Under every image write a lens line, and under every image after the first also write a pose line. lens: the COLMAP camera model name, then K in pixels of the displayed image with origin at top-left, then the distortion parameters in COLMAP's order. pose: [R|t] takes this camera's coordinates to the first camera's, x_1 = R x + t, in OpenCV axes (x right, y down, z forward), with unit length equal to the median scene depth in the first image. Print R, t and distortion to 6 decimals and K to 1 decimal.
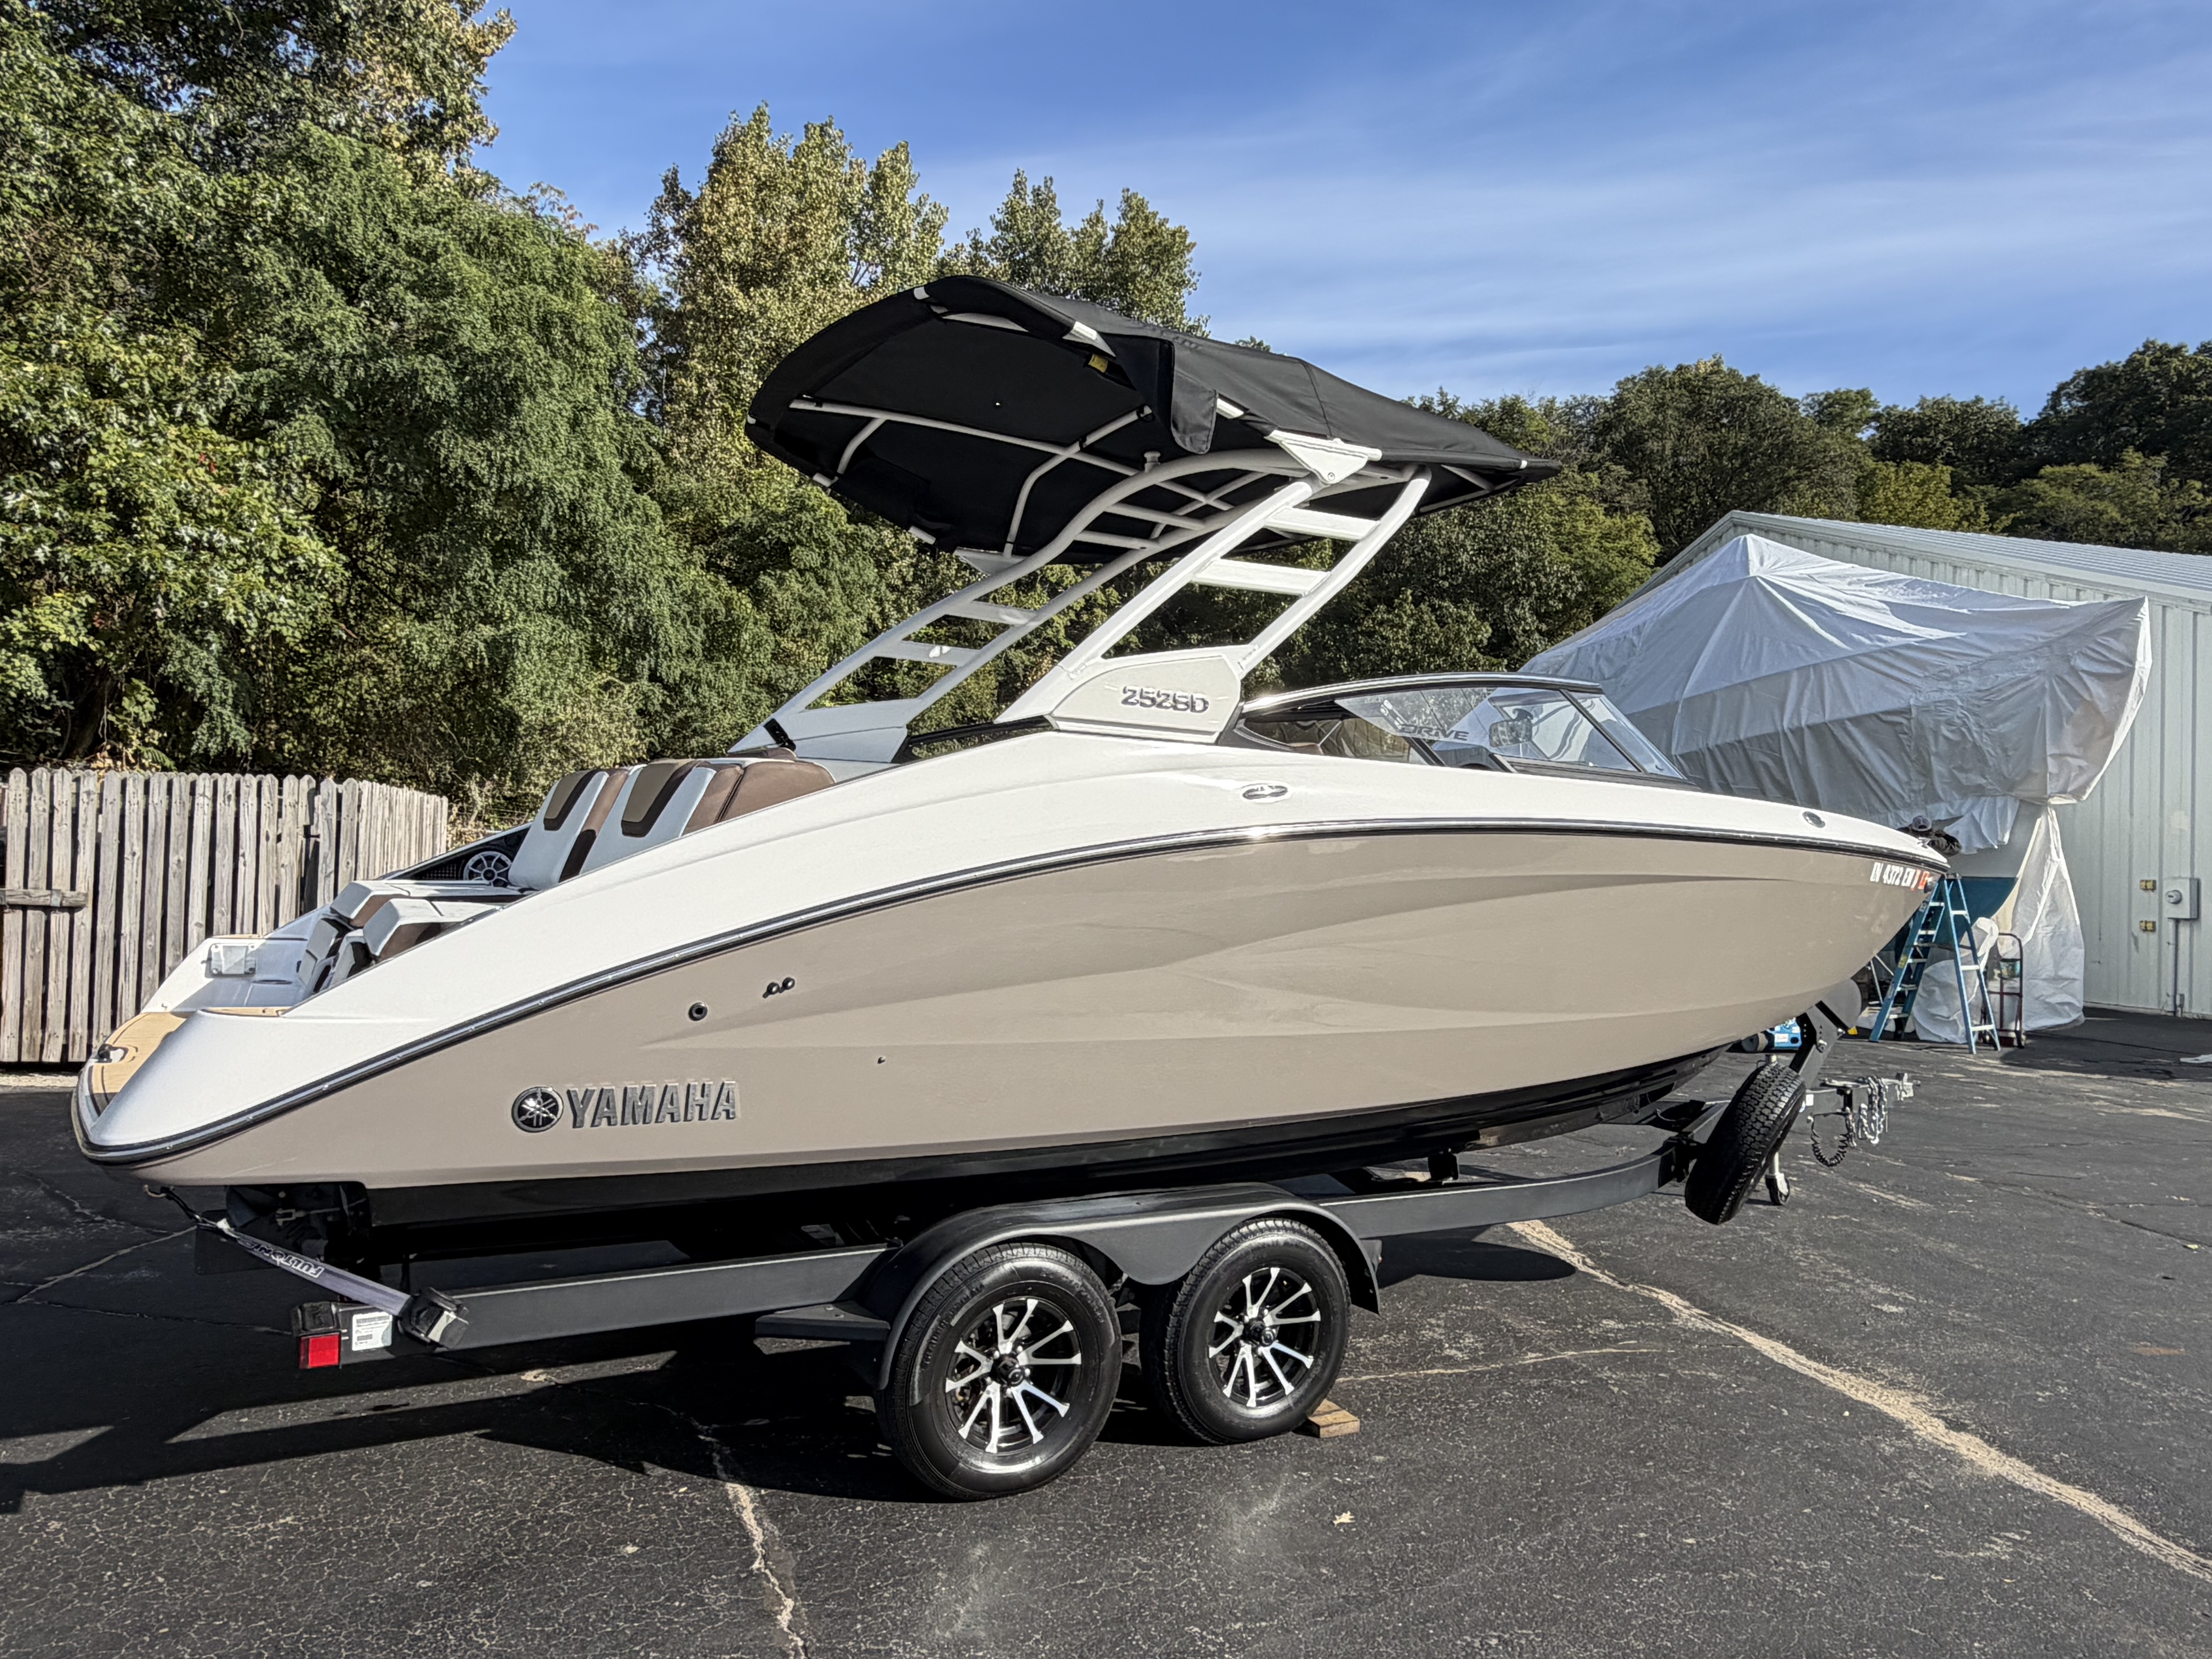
lens RADIAL K [[1497.0, 0, 1103.0], [0, 1497.0, 828.6], [0, 0, 1]] dist [0.000282, 0.000660]
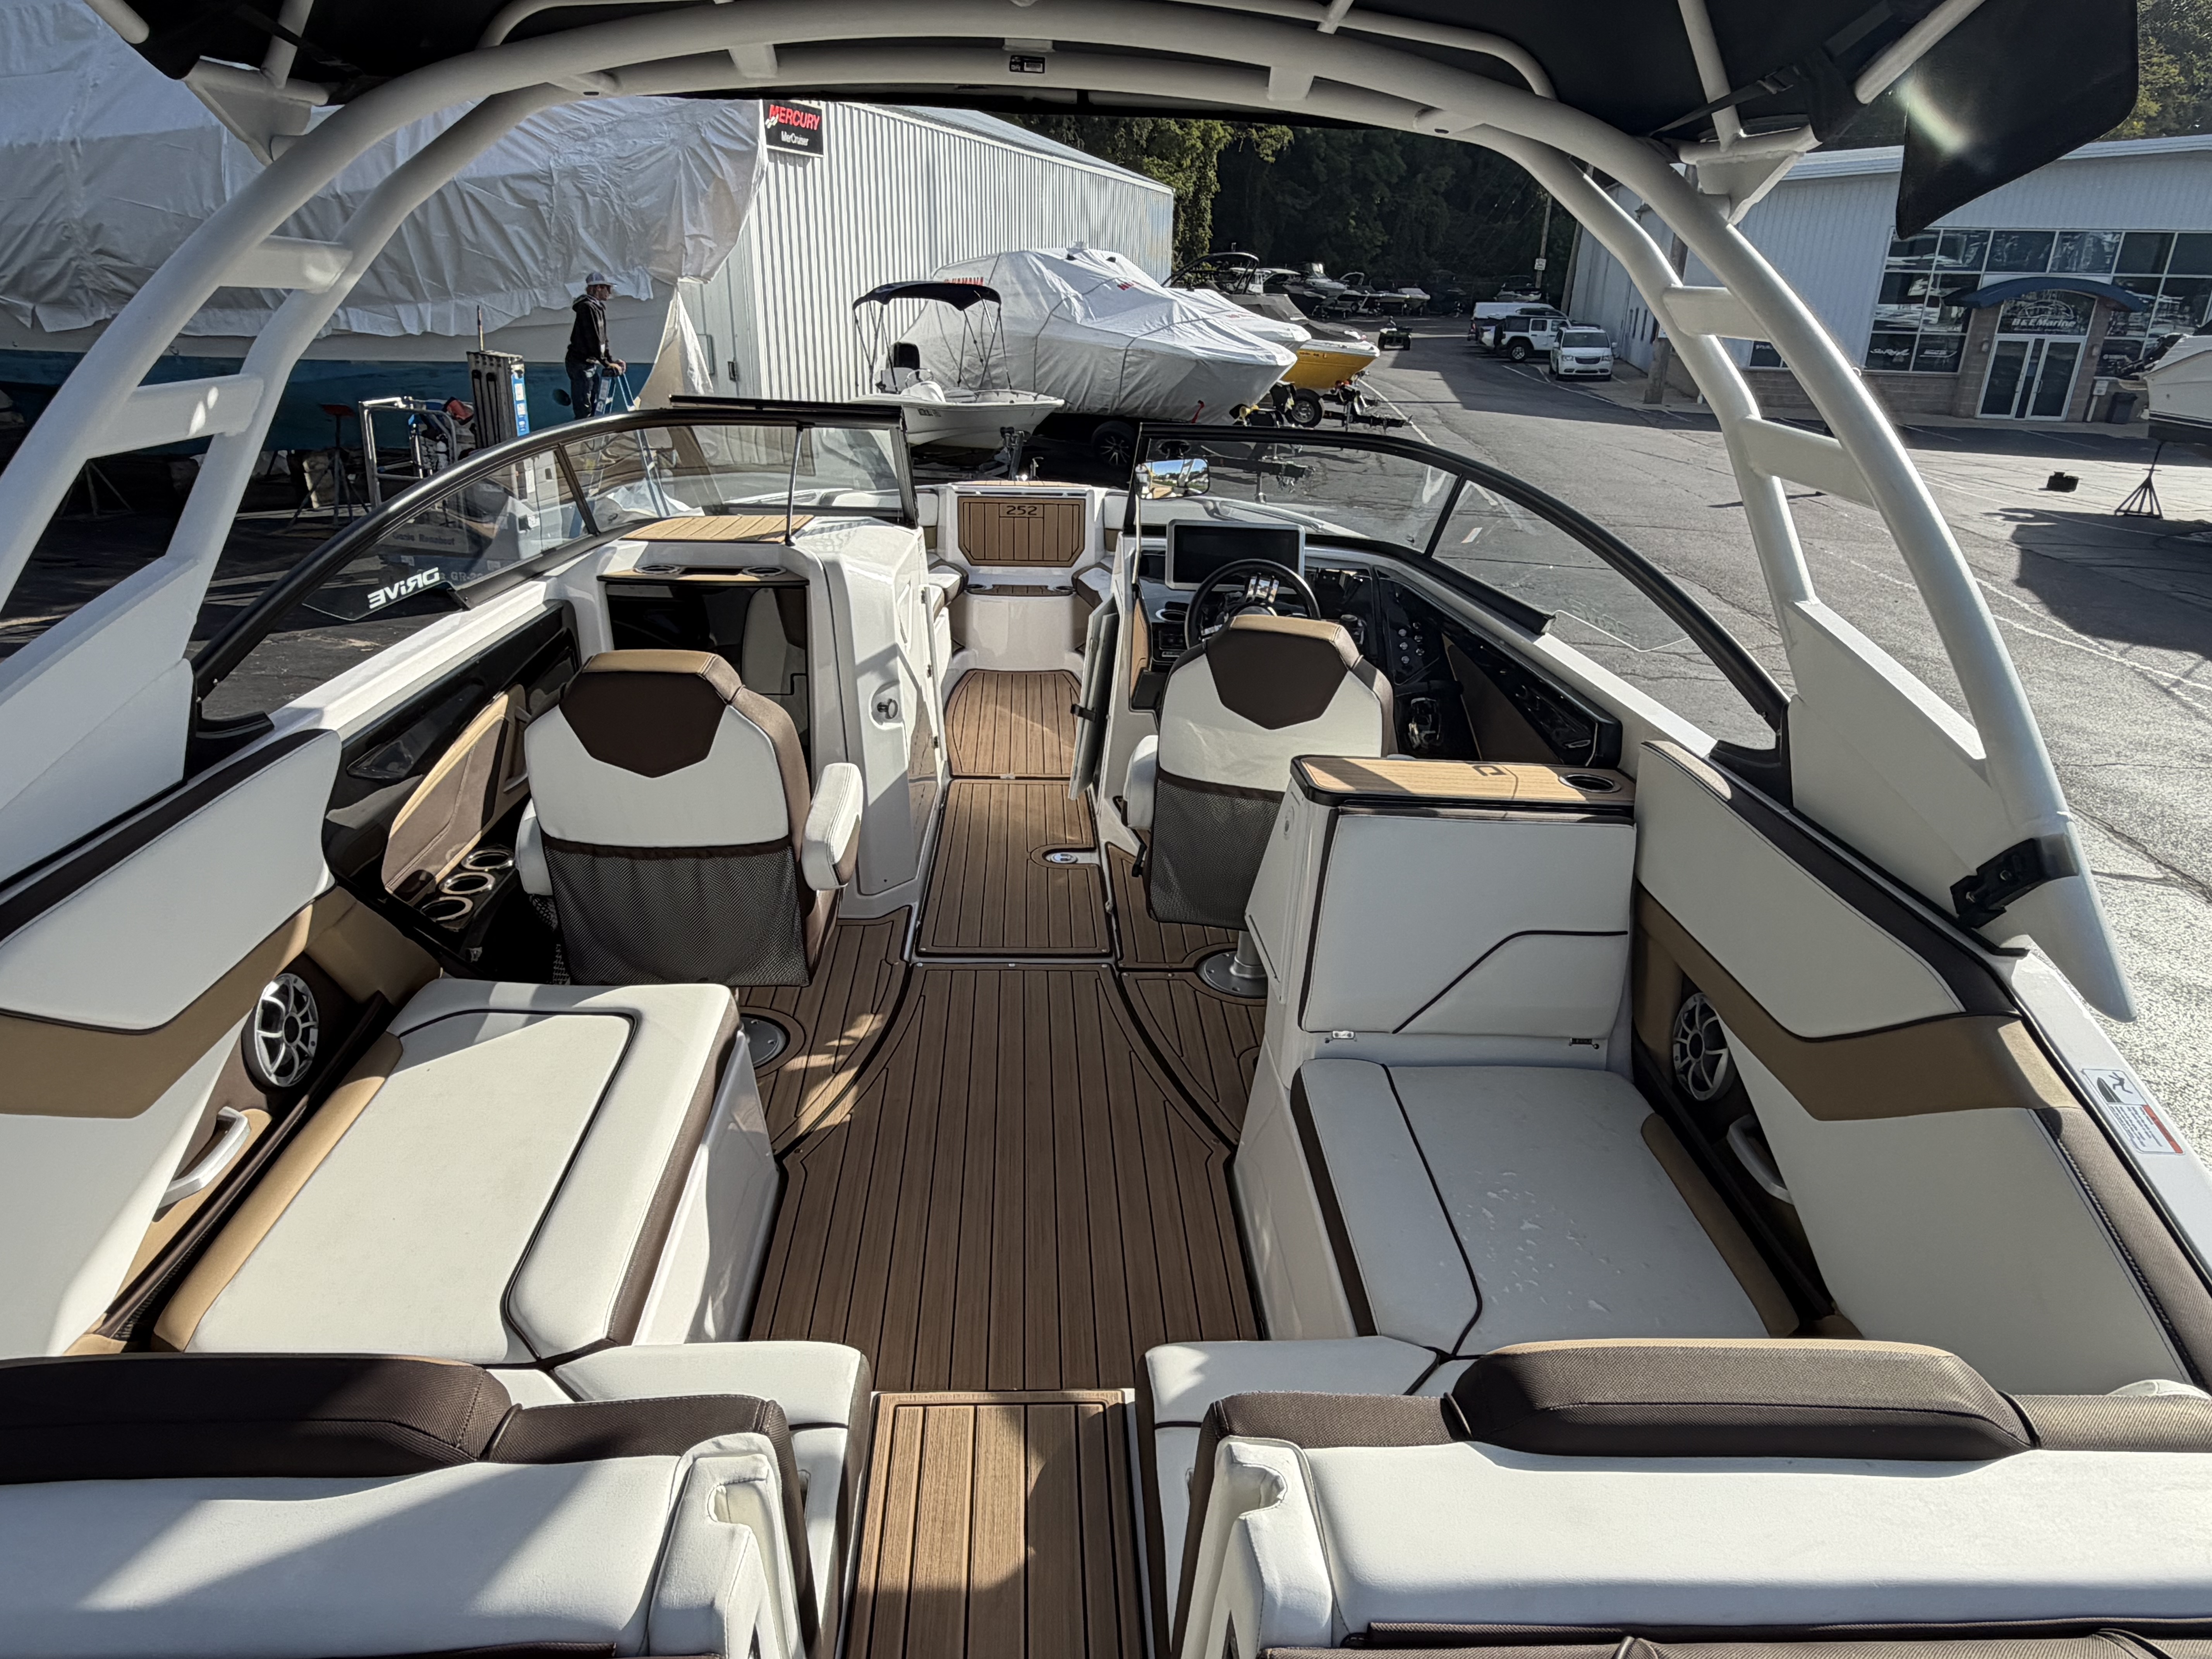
lens RADIAL K [[1404.1, 0, 1109.1], [0, 1404.1, 837.4], [0, 0, 1]] dist [-0.003600, 0.003849]
pose [[0.457337, -0.351314, 0.816959, -0.138080], [-0.026592, 0.912847, 0.407434, -0.073595], [-0.888896, -0.208059, 0.408136, 0.305771]]
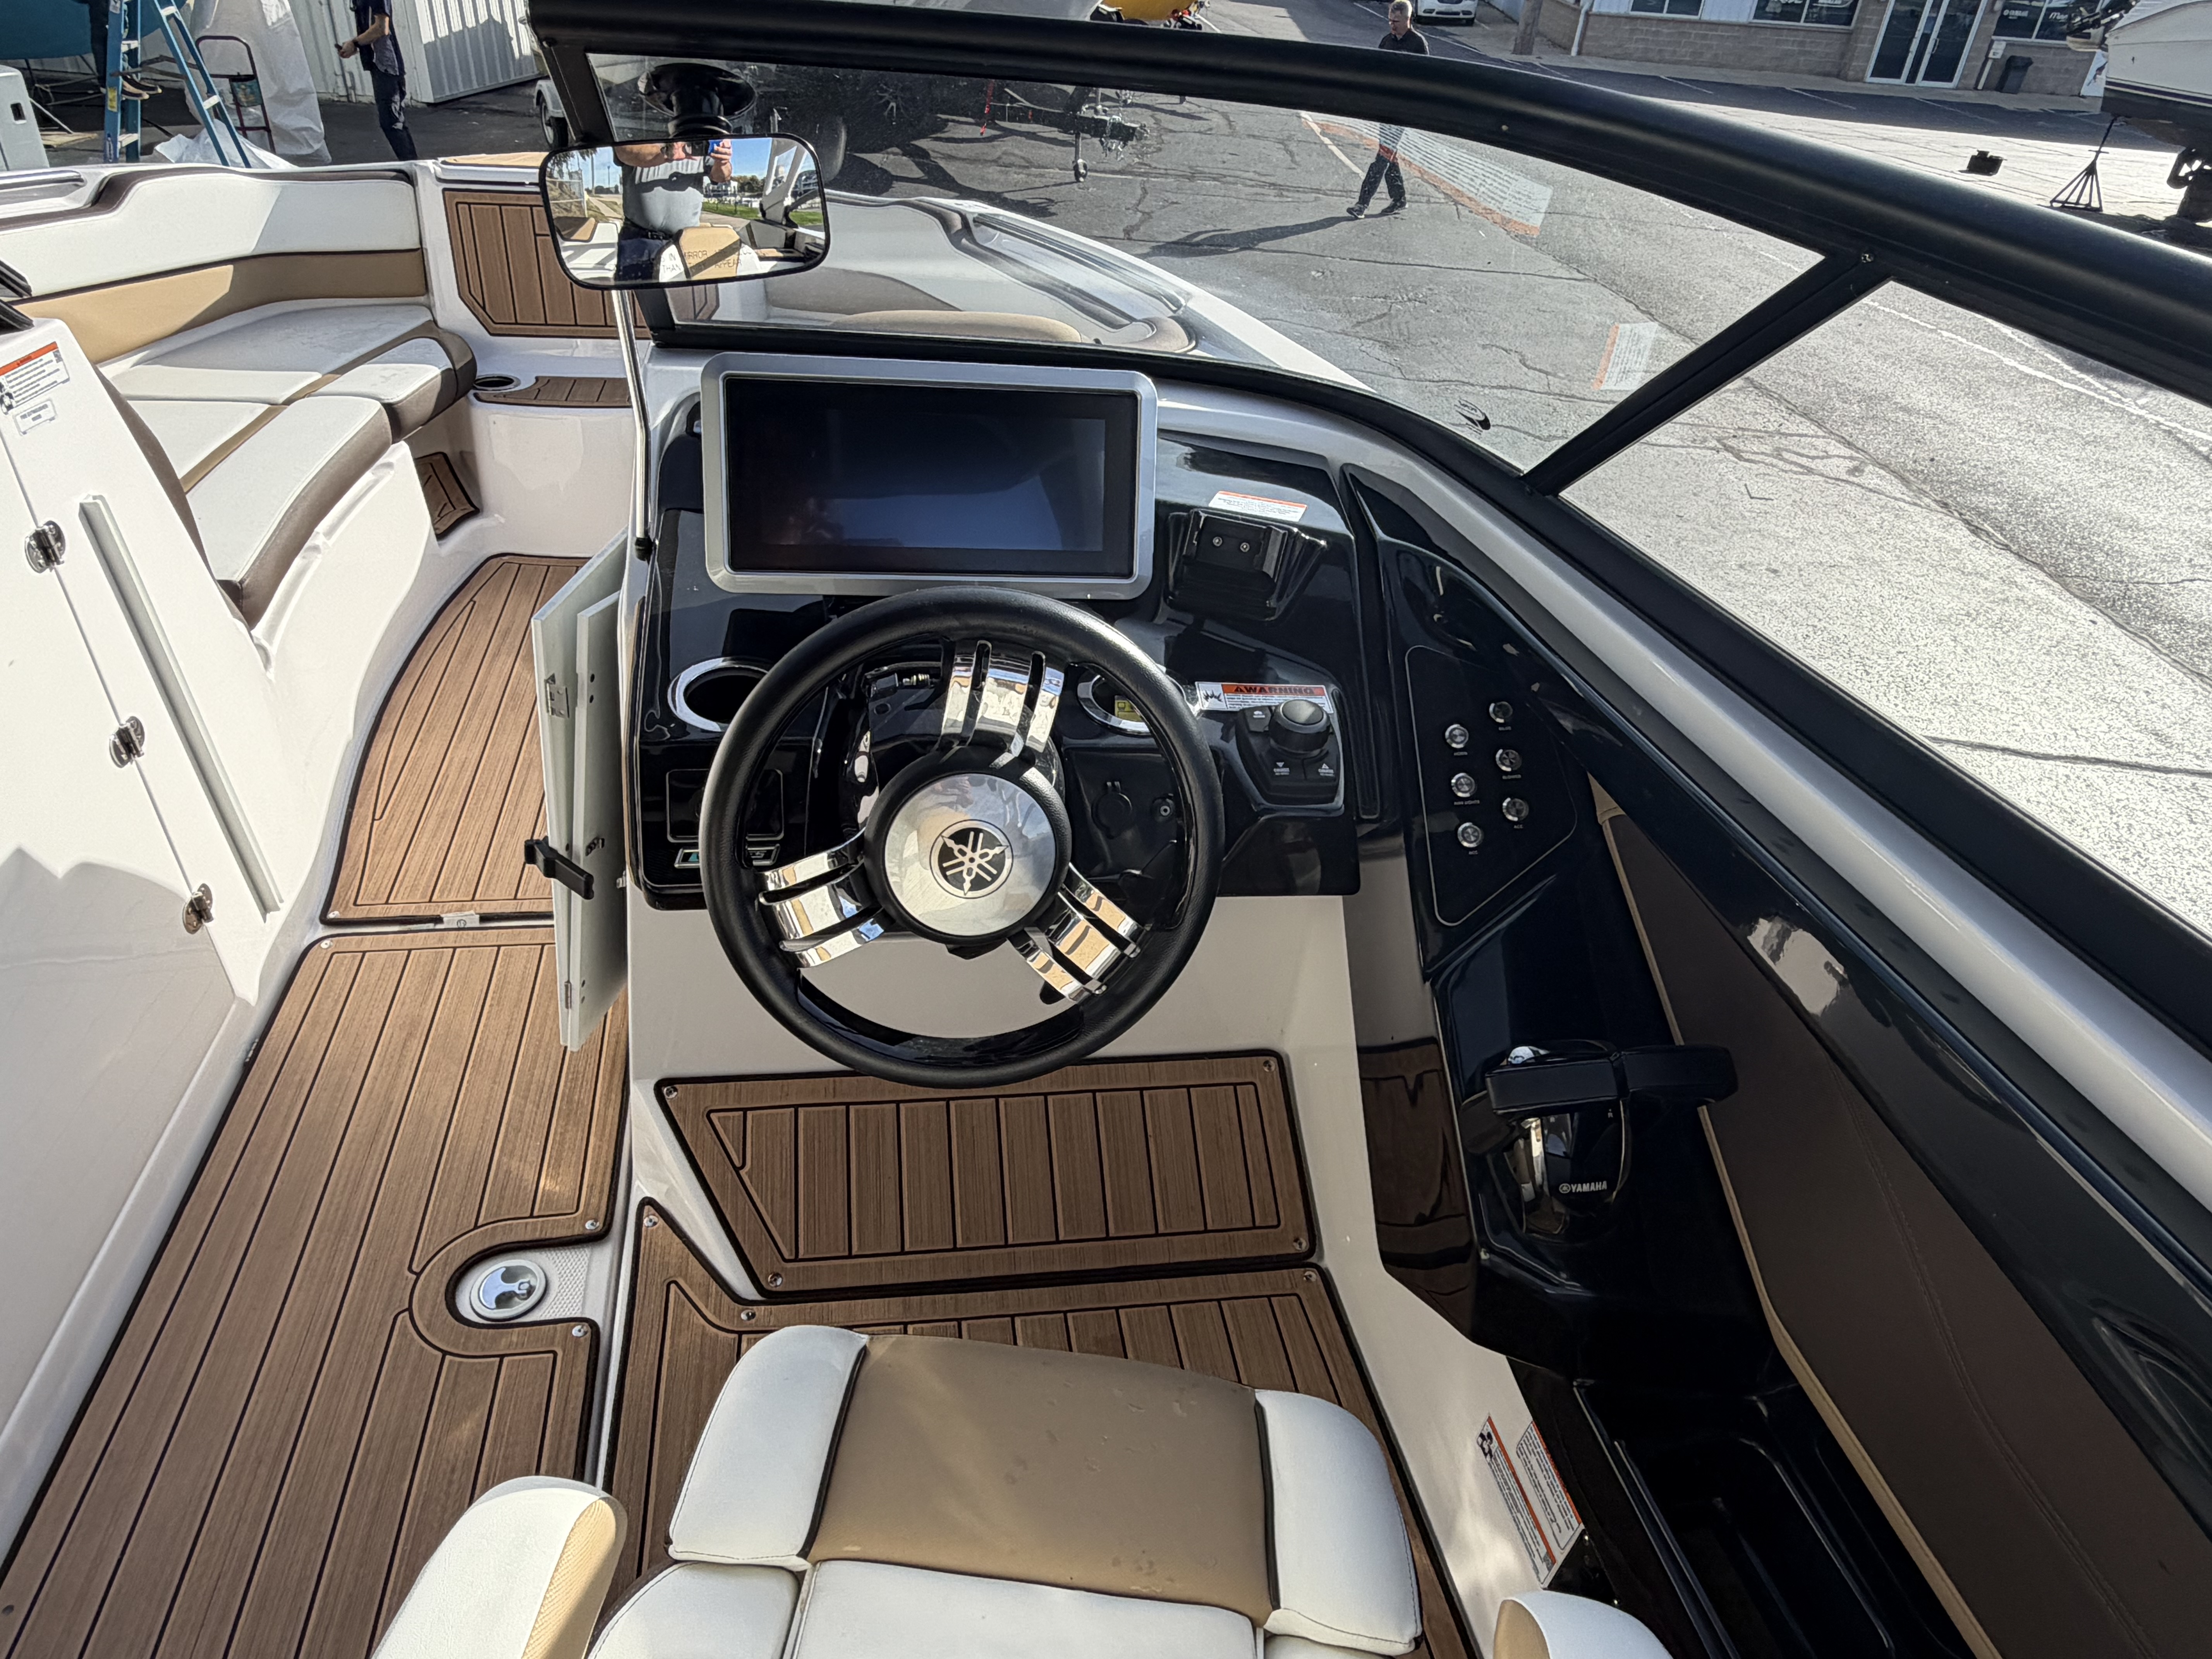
lens RADIAL K [[1404.1, 0, 1092.9], [0, 1404.1, 831.8], [0, 0, 1]] dist [-0.003600, 0.003849]
pose [[0.362074, -0.528046, 0.768160, 0.043459], [-0.066121, 0.807449, 0.586220, -0.045817], [-0.929801, -0.263046, 0.257441, 0.370773]]
